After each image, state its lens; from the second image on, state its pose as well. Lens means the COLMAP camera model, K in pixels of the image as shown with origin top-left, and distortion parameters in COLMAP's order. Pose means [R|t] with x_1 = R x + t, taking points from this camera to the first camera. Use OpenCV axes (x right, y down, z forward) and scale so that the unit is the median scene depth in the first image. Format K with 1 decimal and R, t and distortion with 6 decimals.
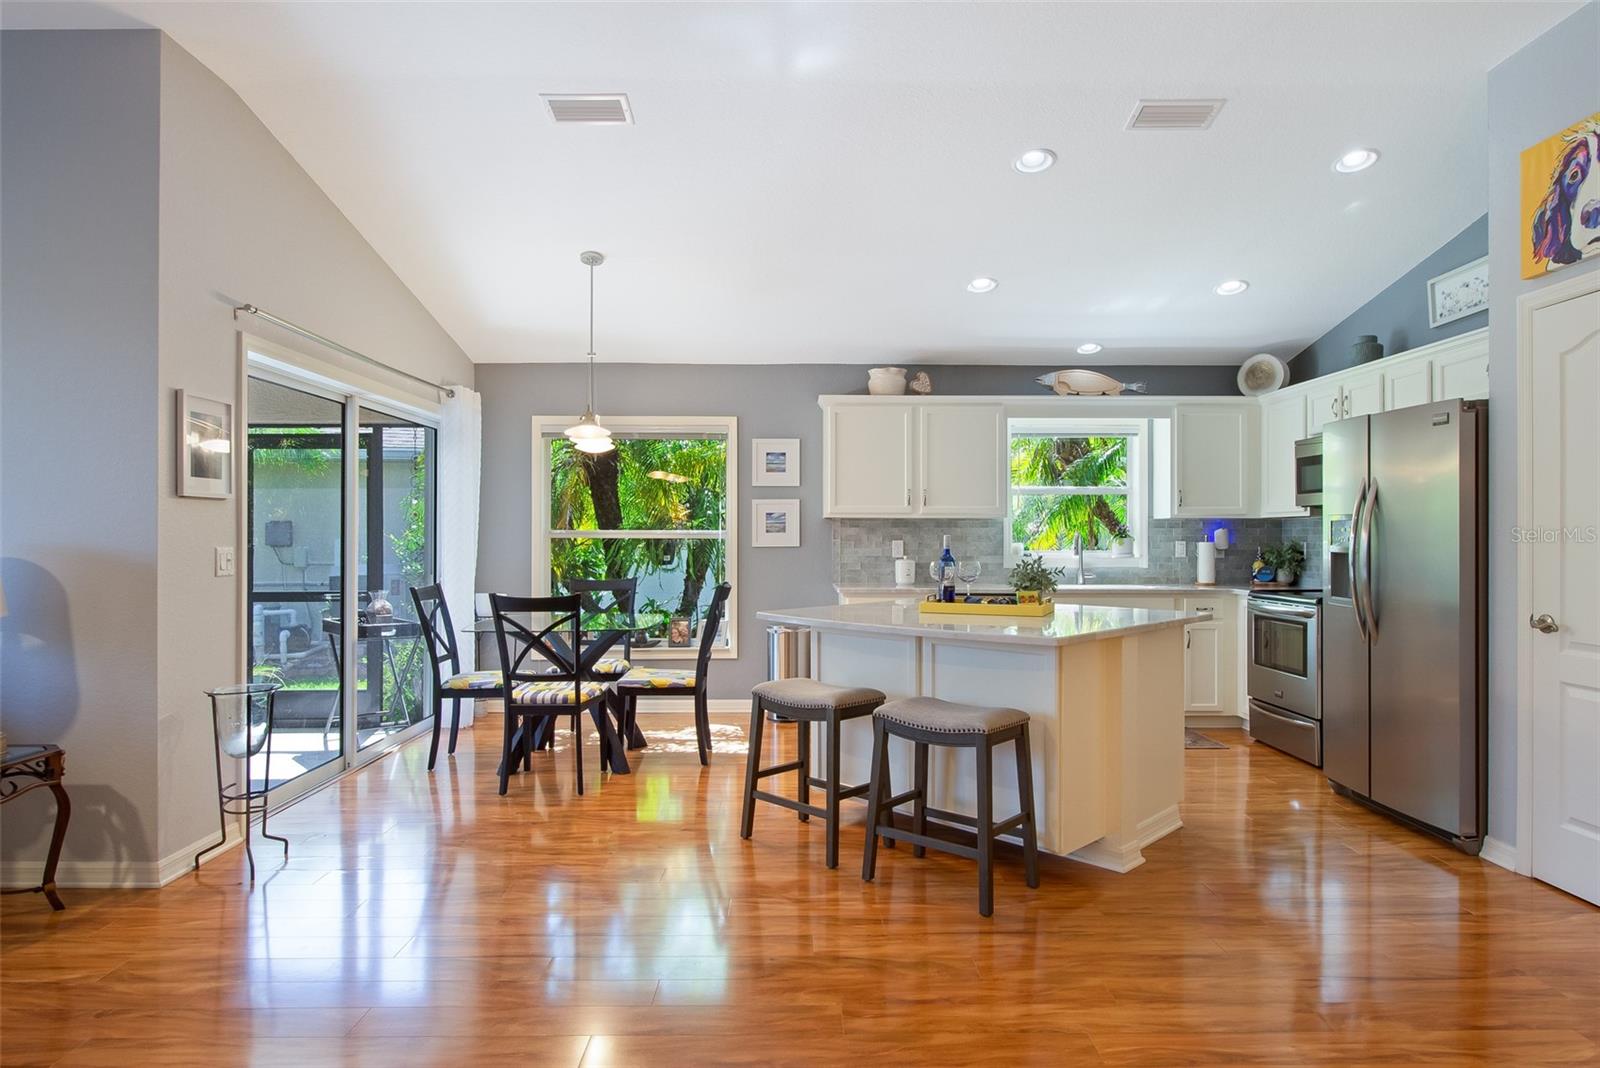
lens RADIAL K [[947.8, 0, 804.9], [0, 947.8, 537.7], [0, 0, 1]] dist [0.006372, -0.004191]
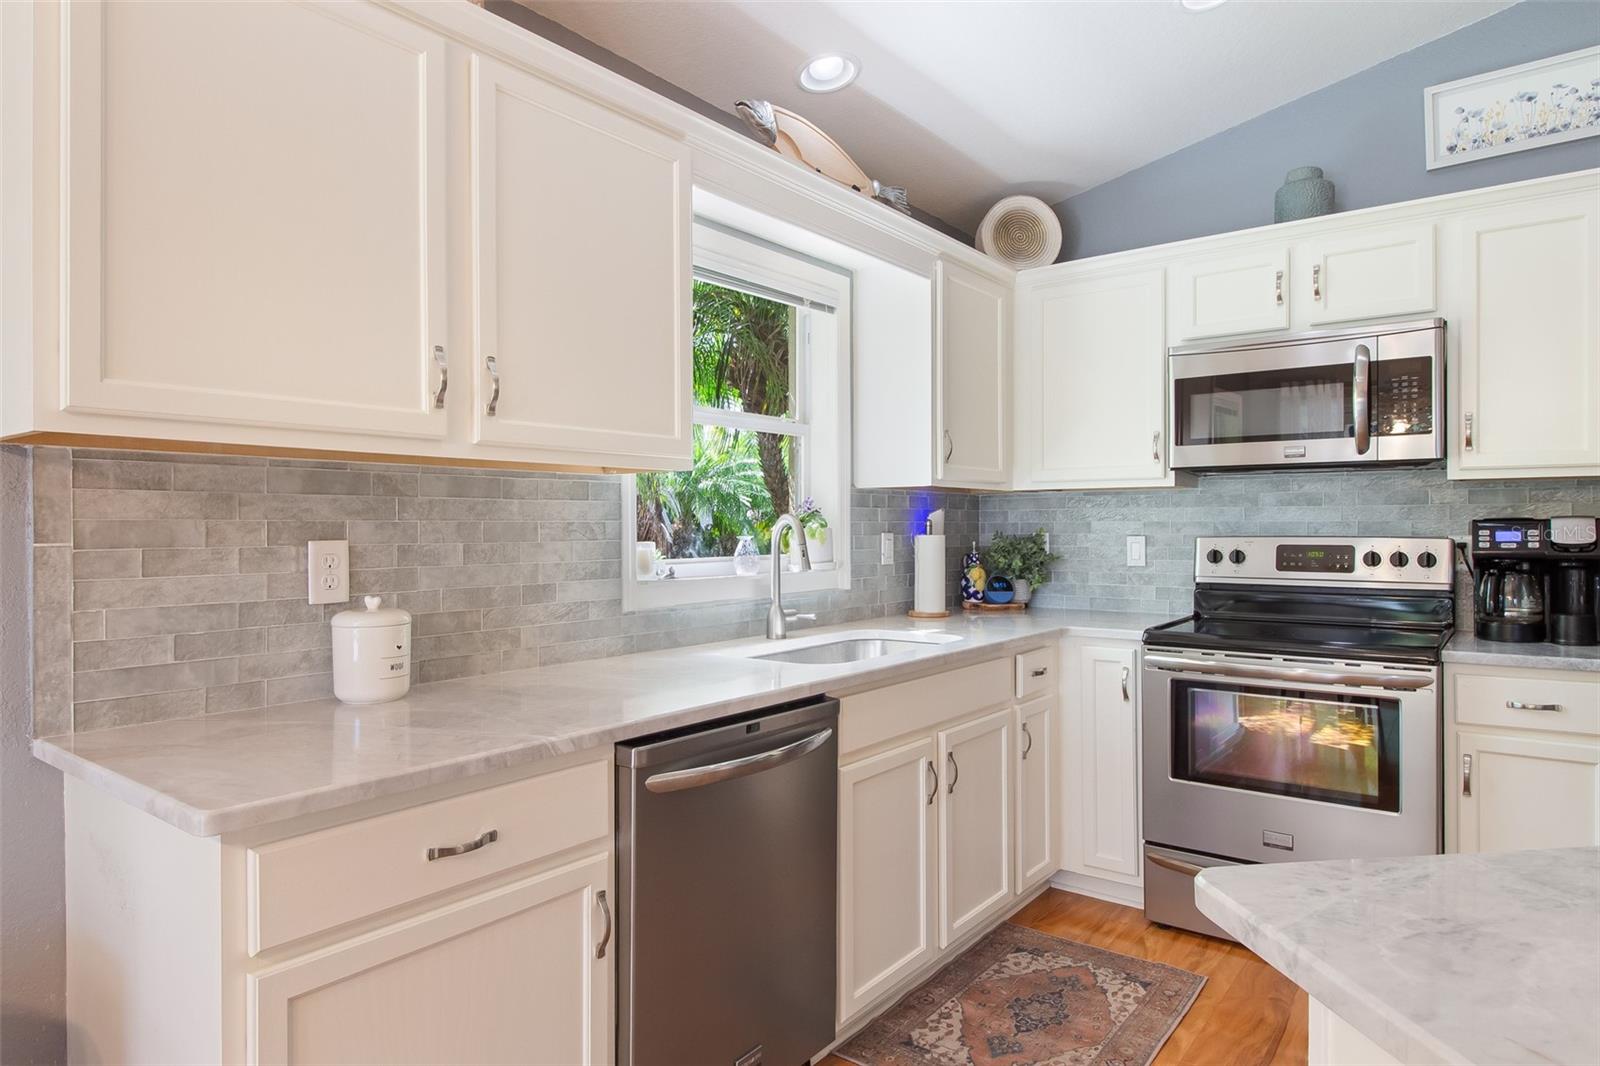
lens RADIAL K [[946.2, 0, 806.6], [0, 946.2, 527.2], [0, 0, 1]] dist [0.009496, -0.012669]
pose [[0.618164, -0.004845, 0.786035, -0.035848], [0.003890, 0.999988, 0.003105, -0.001570], [-0.786040, 0.001138, 0.618175, 0.797820]]
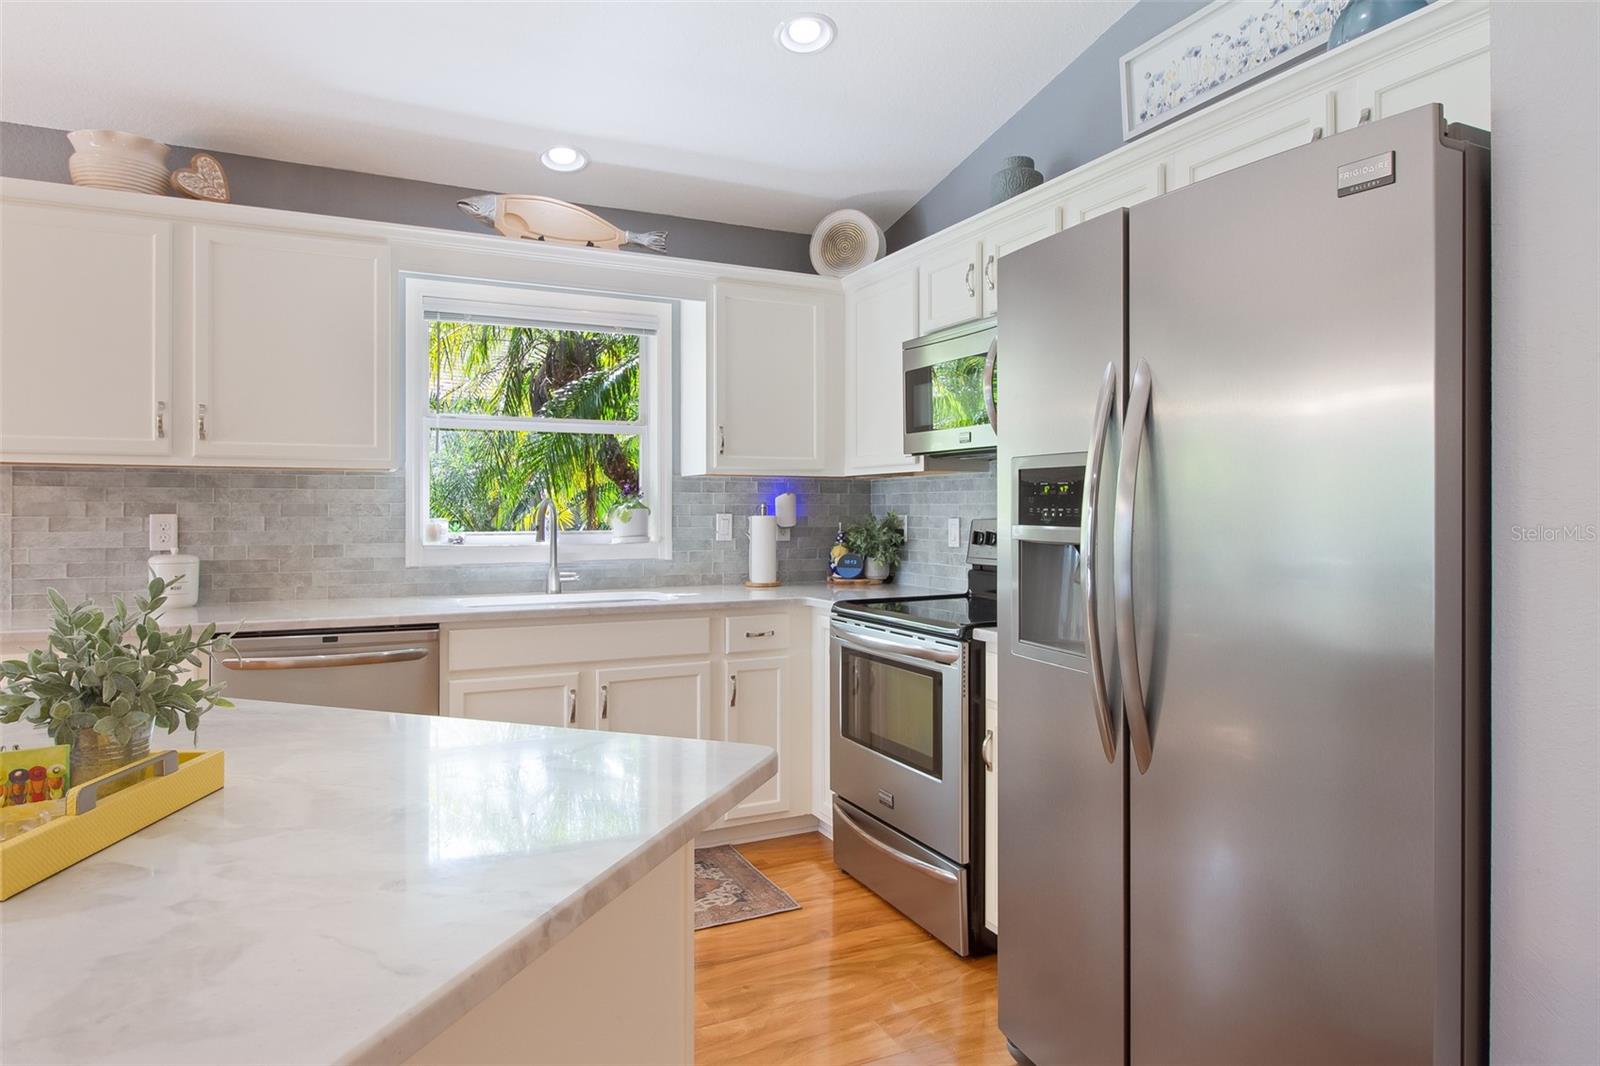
lens RADIAL K [[951.7, 0, 799.5], [0, 951.7, 502.9], [0, 0, 1]] dist [0.018451, -0.019647]
pose [[0.905867, 0.001797, 0.423558, 0.203417], [0.000527, 0.999985, -0.005370, -0.000060], [-0.423561, 0.005088, 0.905853, 0.479074]]
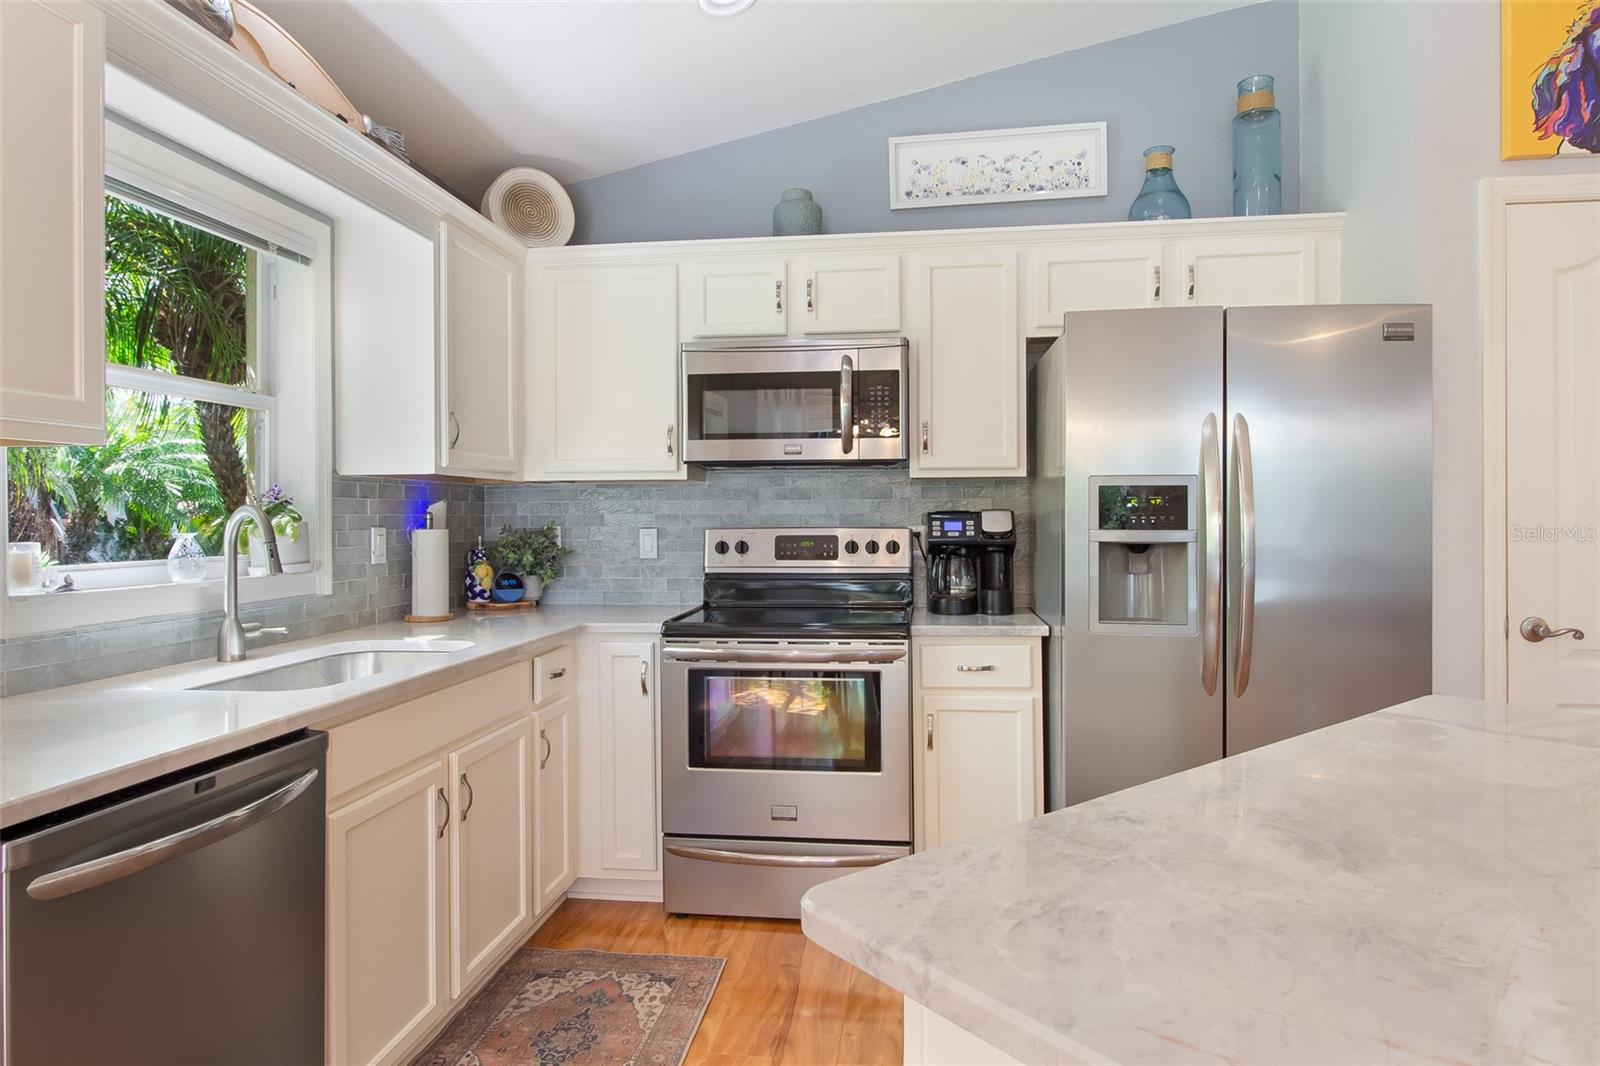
lens RADIAL K [[942.4, 0, 806.8], [0, 942.4, 515.9], [0, 0, 1]] dist [0.008608, -0.013088]
pose [[0.138366, -0.001598, 0.990380, -0.015507], [0.005922, 0.999982, 0.000787, -0.001238], [-0.990363, 0.005756, 0.138373, 0.821658]]
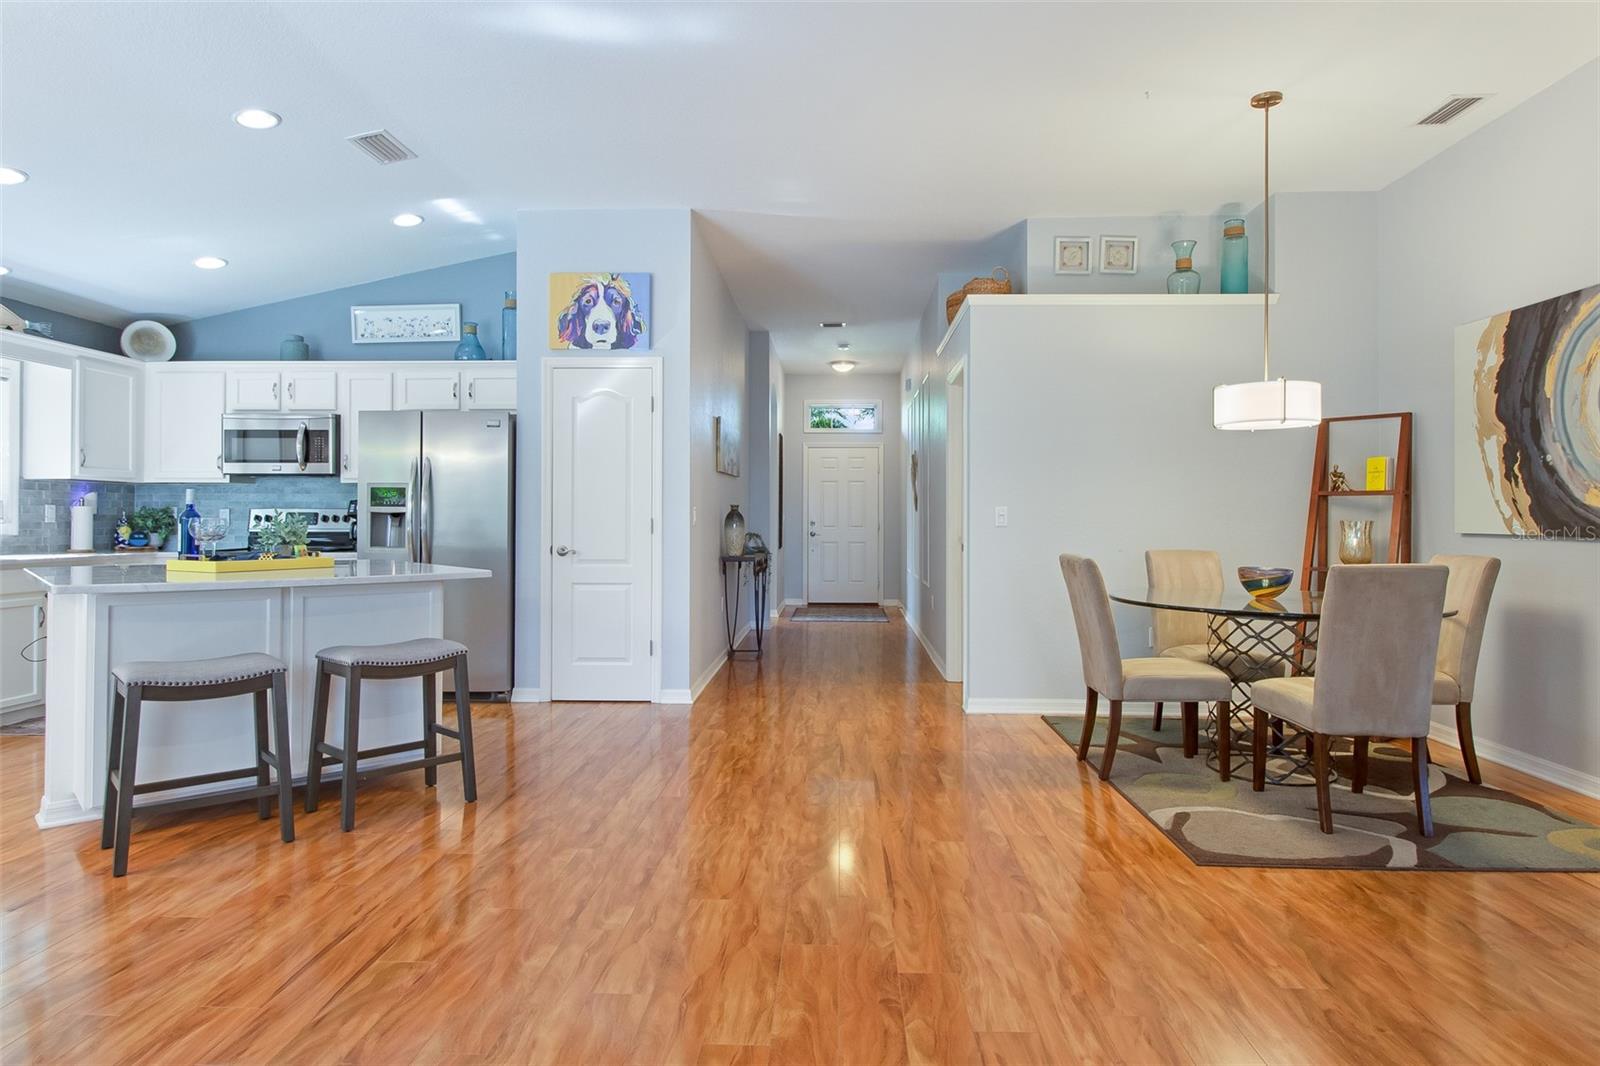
lens RADIAL K [[942.4, 0, 806.8], [0, 942.4, 515.9], [0, 0, 1]] dist [0.008608, -0.013088]
pose [[0.048221, 0.003862, 0.998829, -0.515381], [-0.001766, 0.999991, -0.003781, 0.018126], [-0.998835, -0.001581, 0.048227, 0.265135]]
